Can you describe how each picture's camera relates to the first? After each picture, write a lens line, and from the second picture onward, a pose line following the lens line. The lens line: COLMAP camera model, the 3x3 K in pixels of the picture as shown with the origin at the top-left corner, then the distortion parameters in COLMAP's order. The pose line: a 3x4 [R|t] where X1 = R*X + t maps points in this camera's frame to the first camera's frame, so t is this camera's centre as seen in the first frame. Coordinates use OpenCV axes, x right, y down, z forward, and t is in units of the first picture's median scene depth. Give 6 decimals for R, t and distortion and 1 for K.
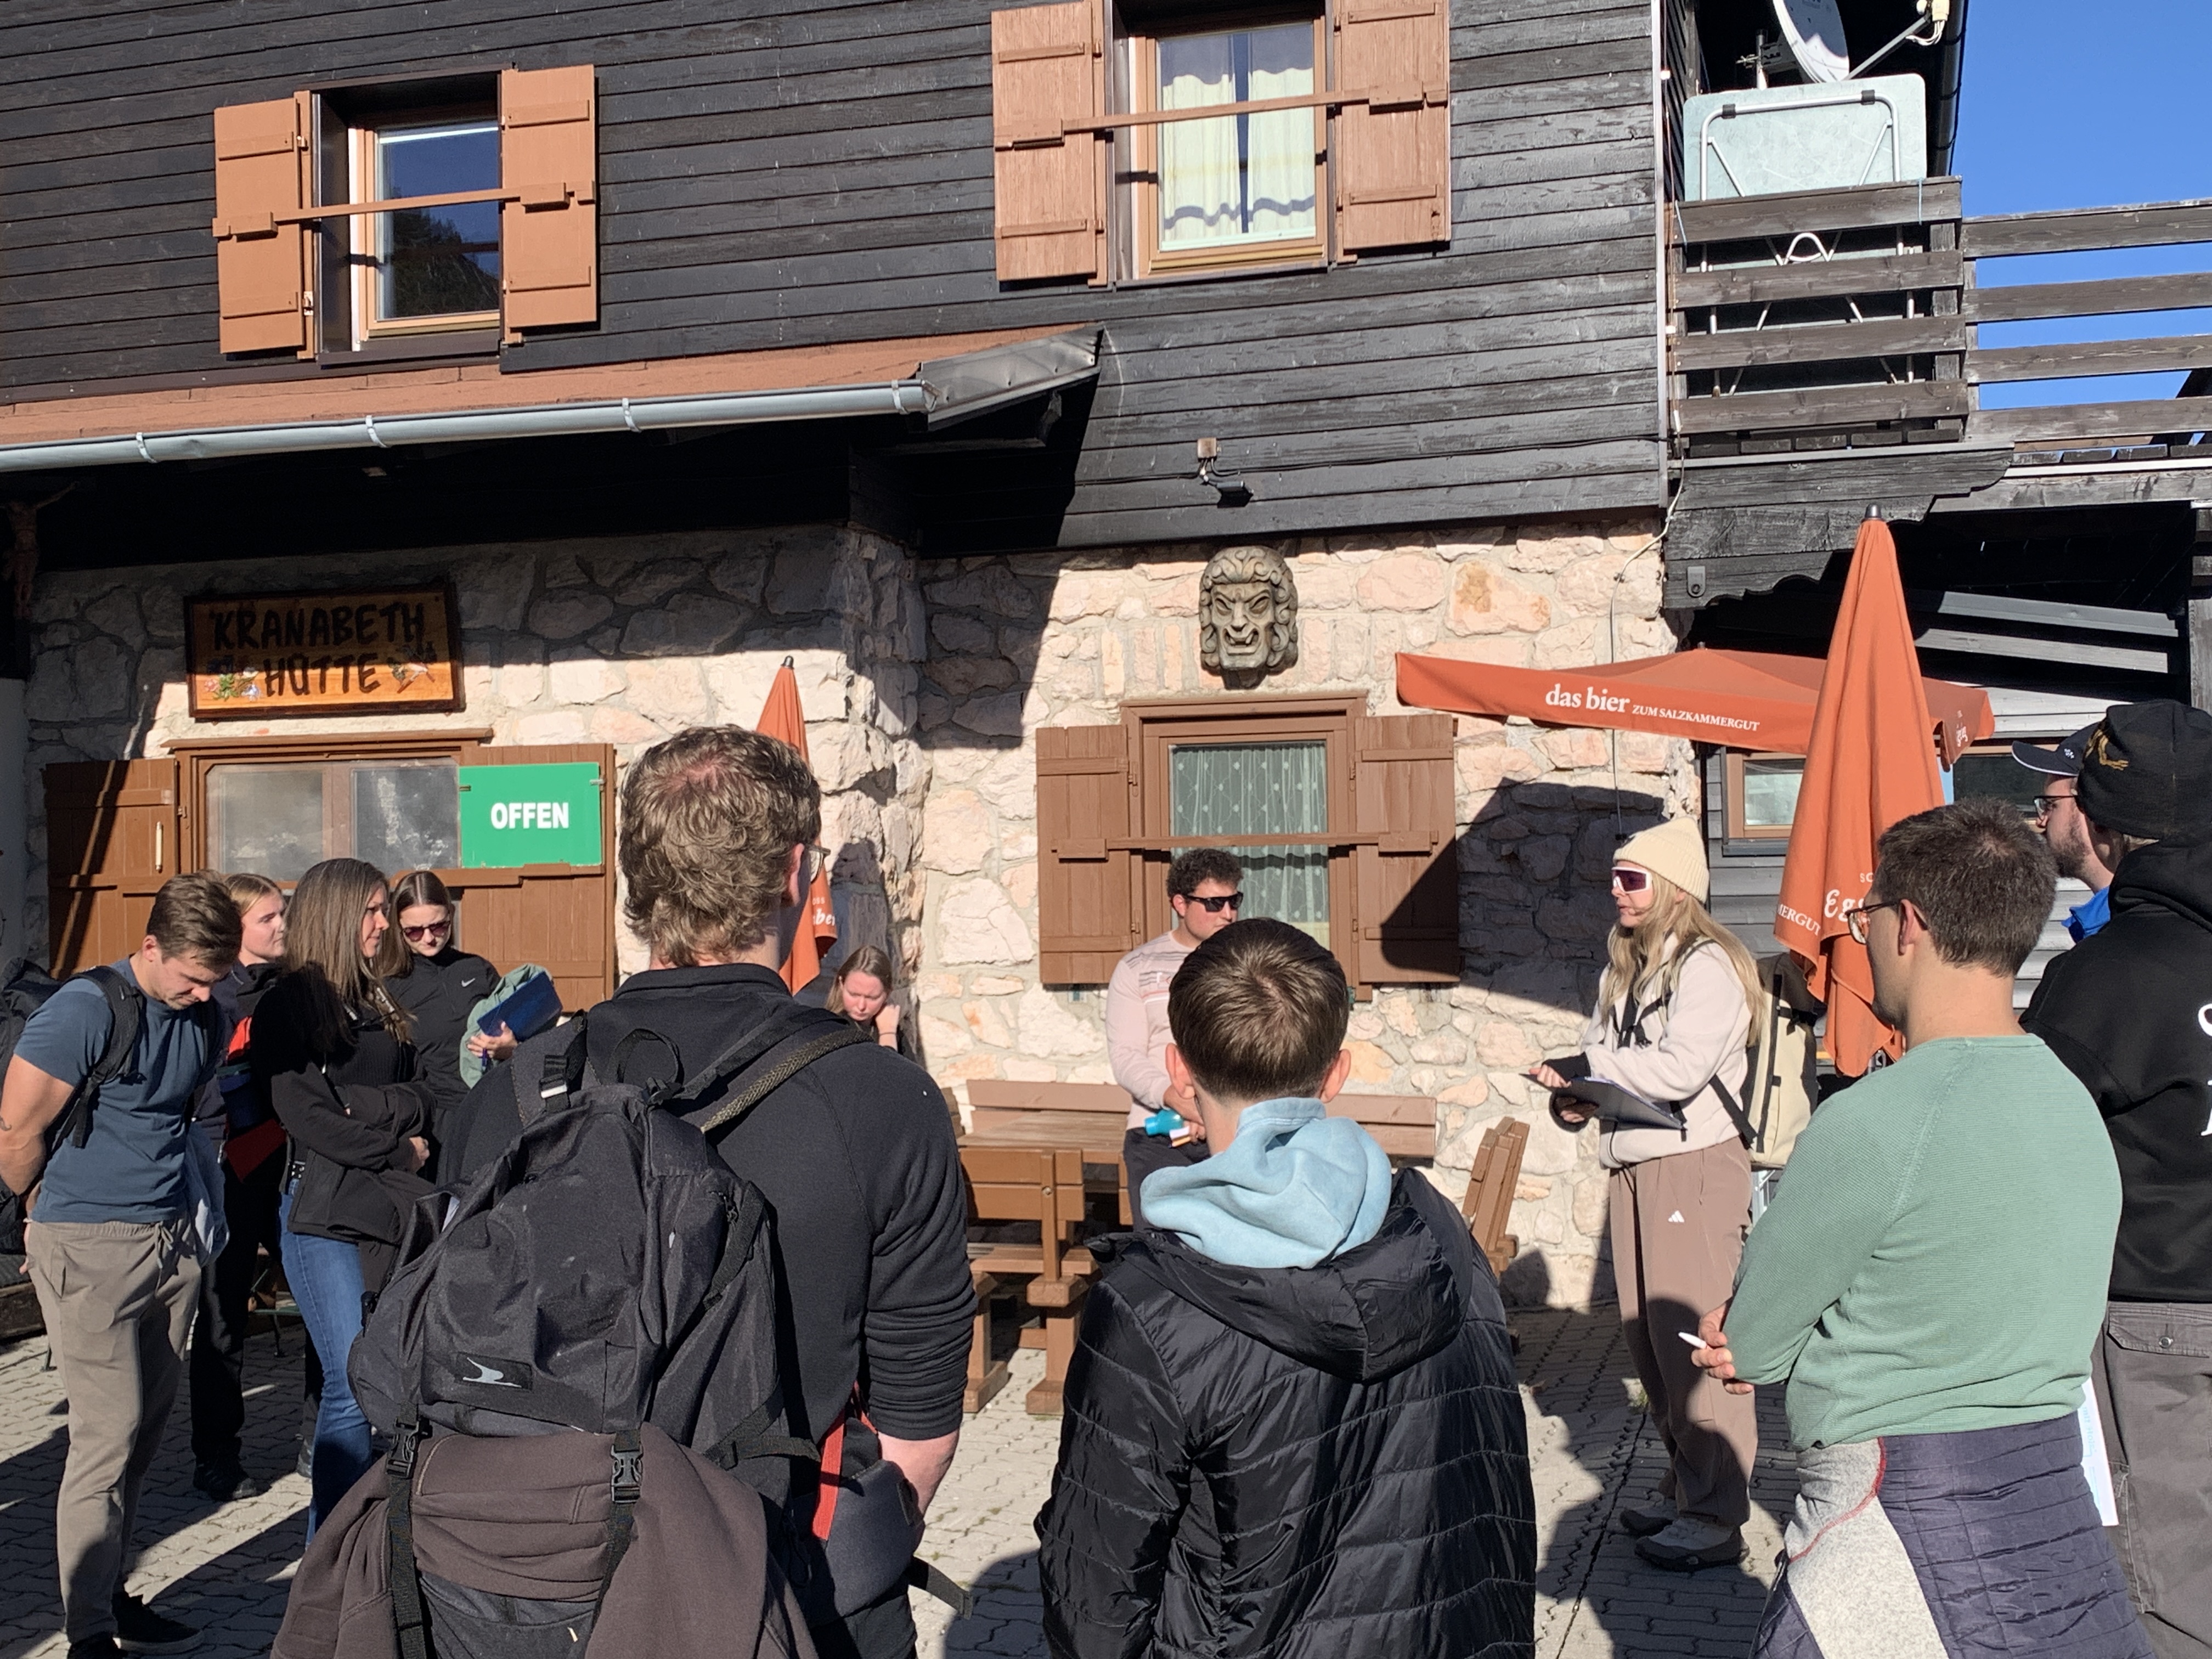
lens RADIAL K [[2553.6, 0, 1088.6], [0, 2553.6, 842.5], [0, 0, 1]] dist [0.073769, 0.000000]
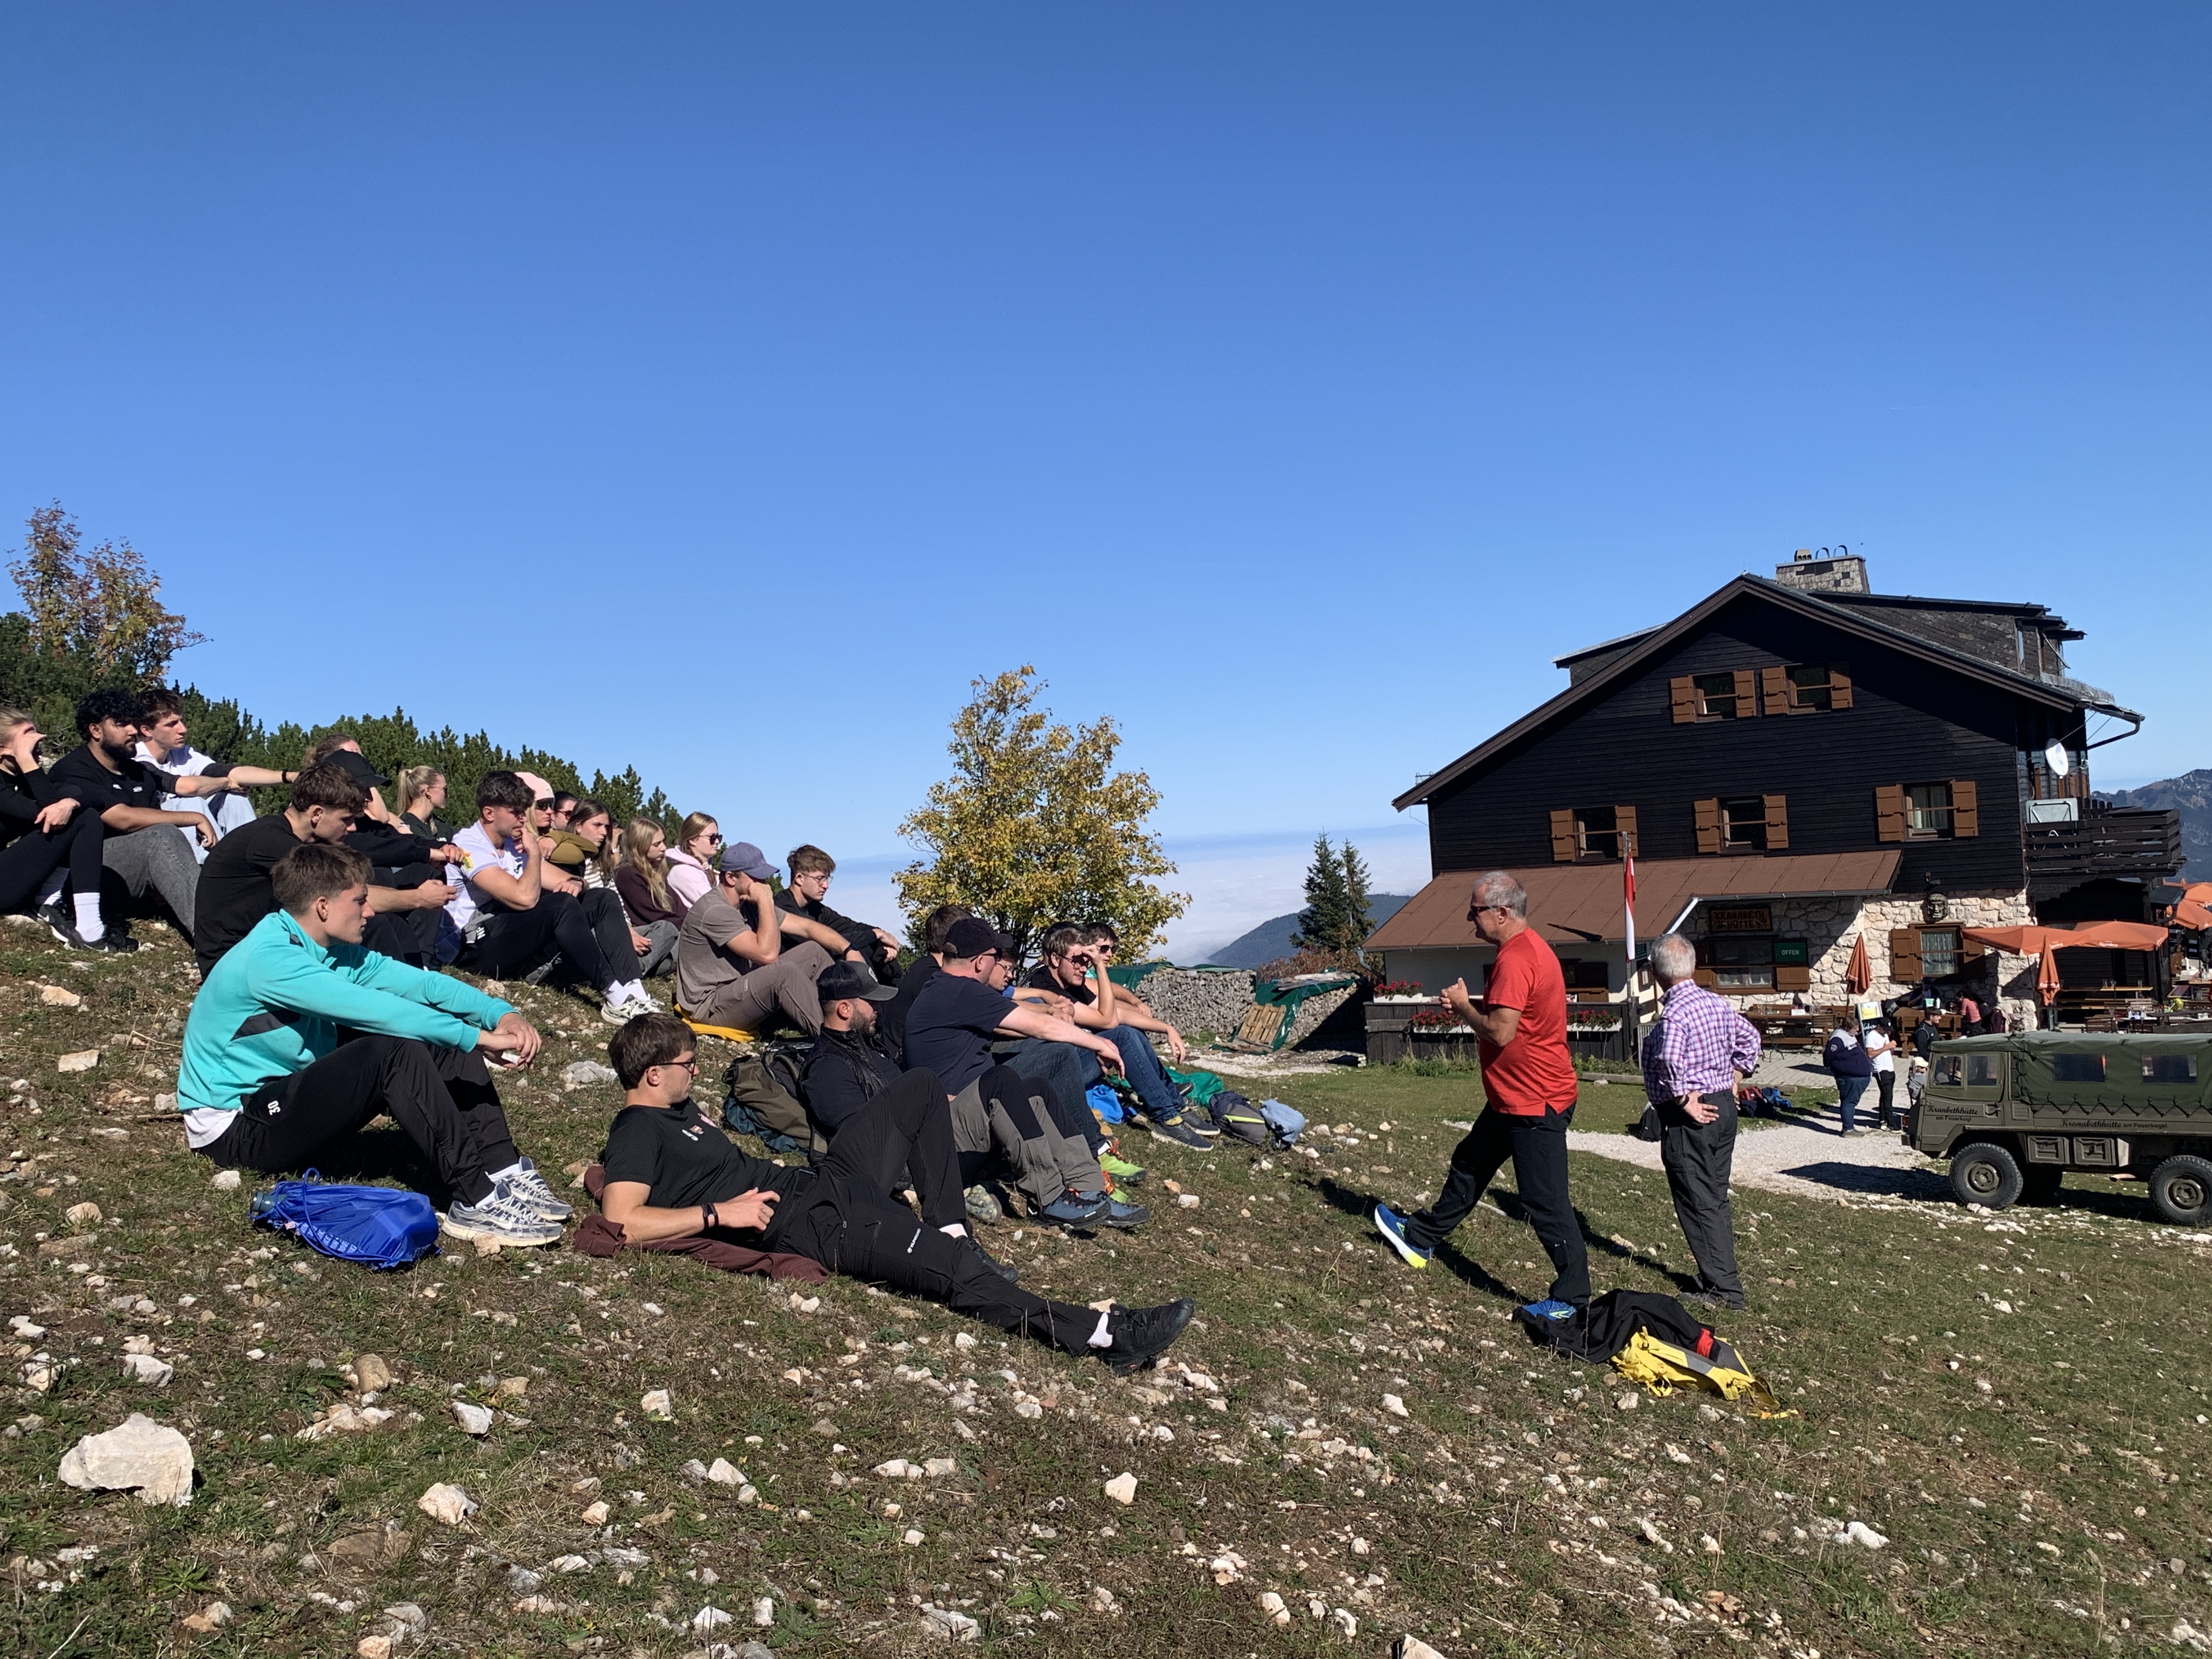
lens RADIAL K [[1989.5, 0, 1095.1], [0, 1989.5, 848.6], [0, 0, 1]] dist [0.085147, -0.146533]
pose [[0.973152, -0.047531, -0.225202, -0.651491], [0.058317, 0.997436, 0.041483, -0.461503], [0.222653, -0.053503, 0.973429, -3.198125]]
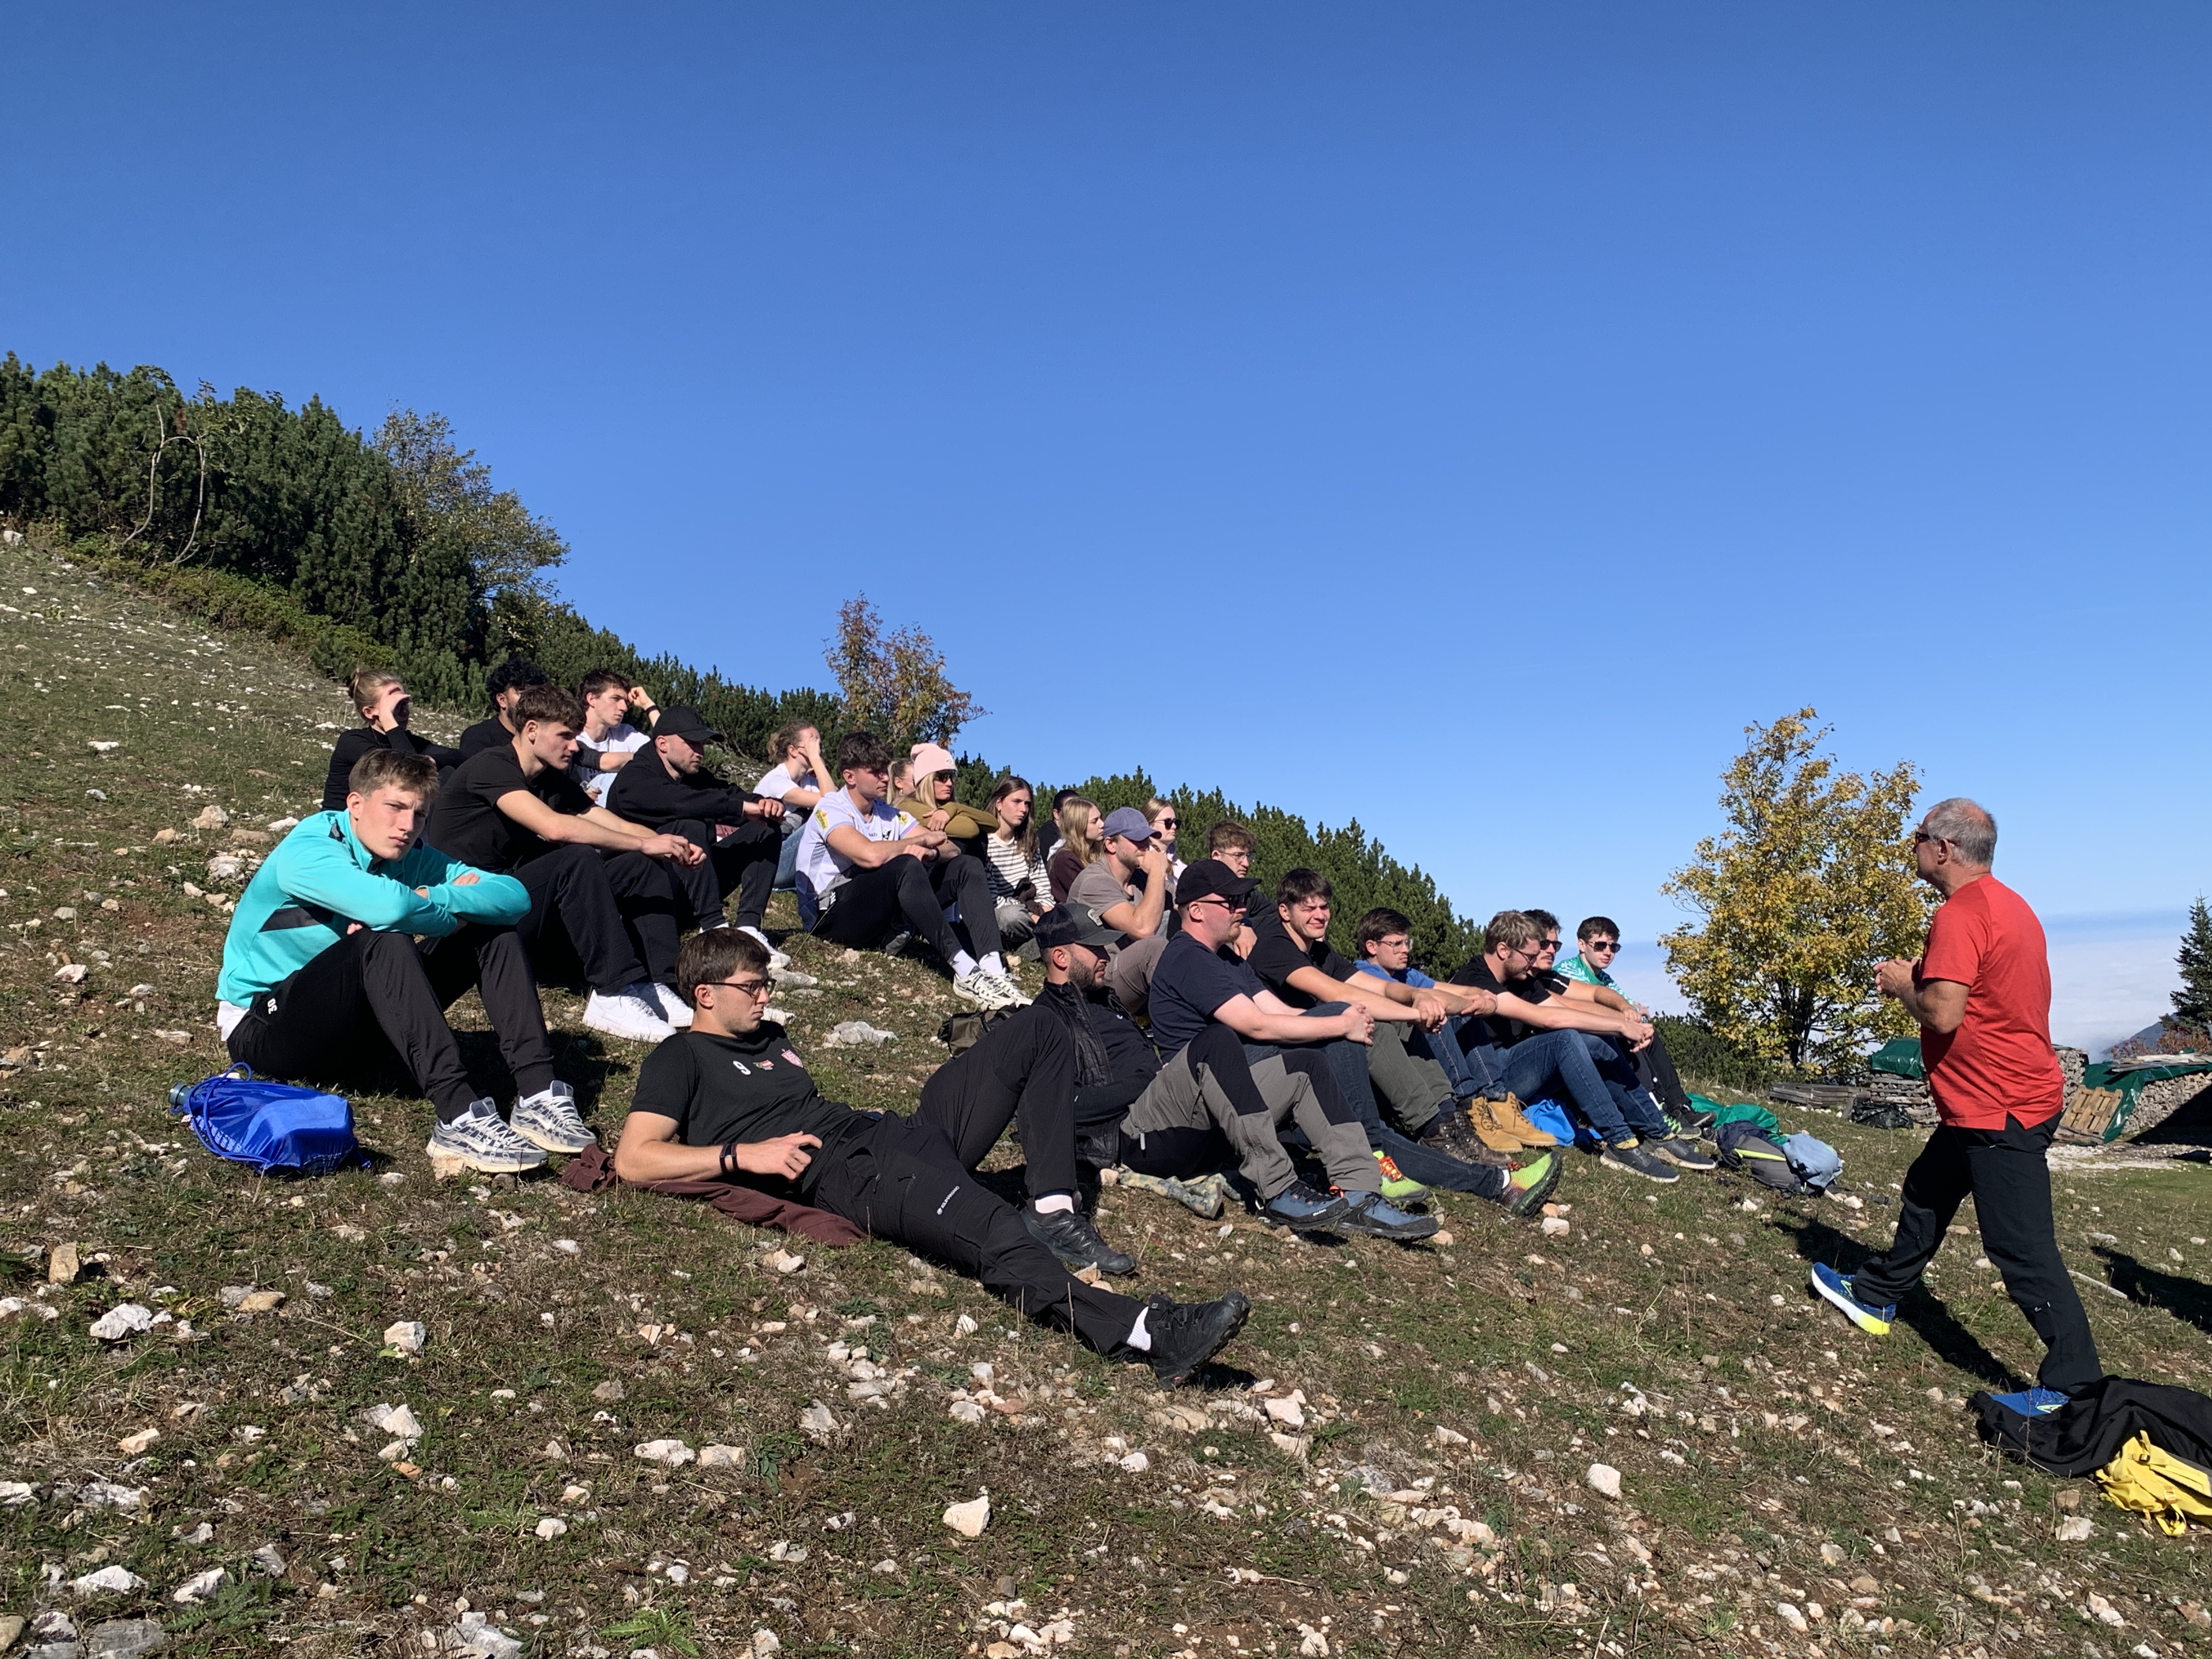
lens RADIAL K [[1989.5, 0, 1091.8], [0, 1989.5, 843.1], [0, 0, 1]] dist [0.085147, -0.146533]
pose [[0.803555, -0.069673, -0.591139, -0.537525], [0.067196, 0.997395, -0.026213, -0.402173], [0.591426, -0.018658, 0.806144, -3.025612]]
